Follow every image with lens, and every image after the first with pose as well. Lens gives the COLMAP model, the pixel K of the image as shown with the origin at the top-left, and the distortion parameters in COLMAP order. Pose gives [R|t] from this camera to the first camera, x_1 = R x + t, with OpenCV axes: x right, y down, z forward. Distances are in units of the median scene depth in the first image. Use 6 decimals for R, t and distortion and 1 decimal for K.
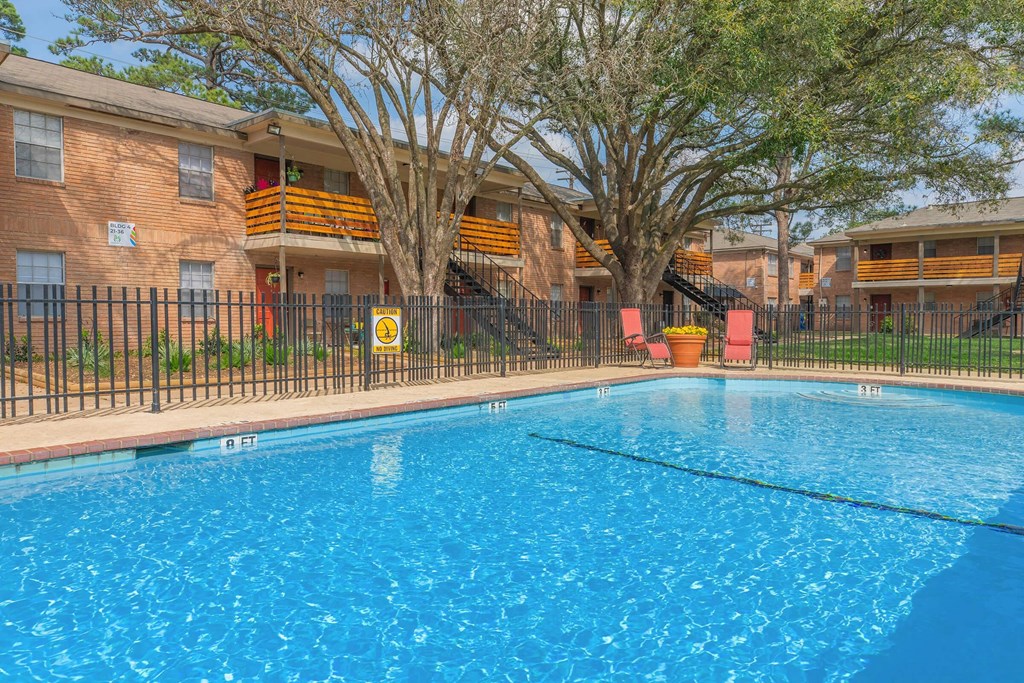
lens RADIAL K [[665.8, 0, 511.7], [0, 665.8, 339.3], [0, 0, 1]] dist [0.009974, 0.002150]
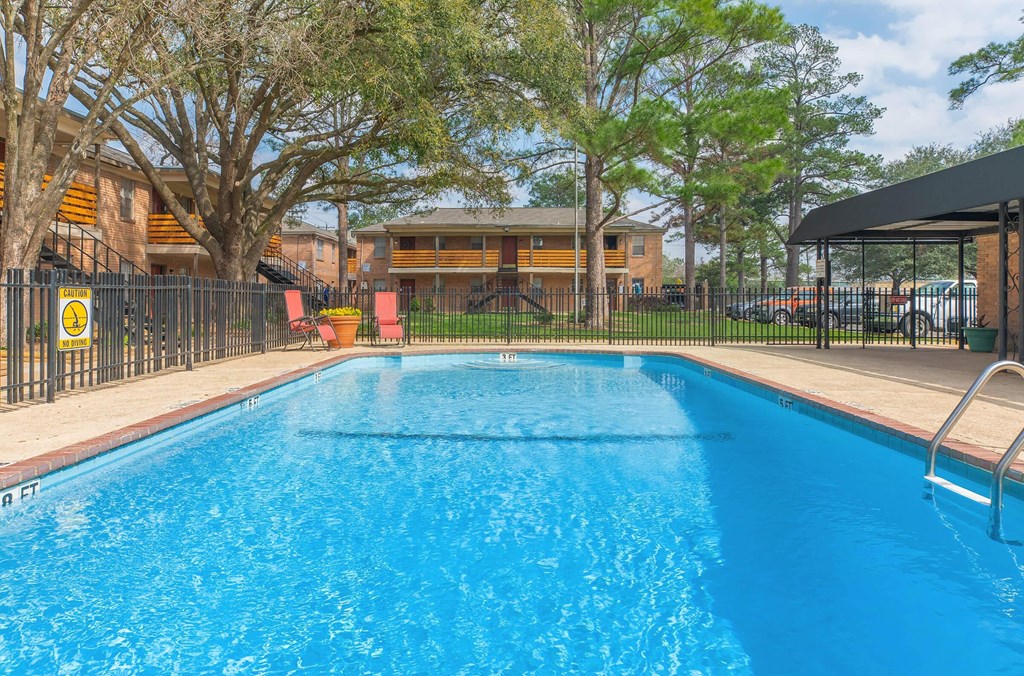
lens RADIAL K [[639.0, 0, 515.6], [0, 639.0, 309.0], [0, 0, 1]] dist [0.000526, -0.001040]
pose [[0.747313, -0.014744, 0.664309, -0.122743], [0.025866, 0.999642, -0.006910, -0.002572], [-0.663969, 0.022347, 0.747426, 0.057736]]
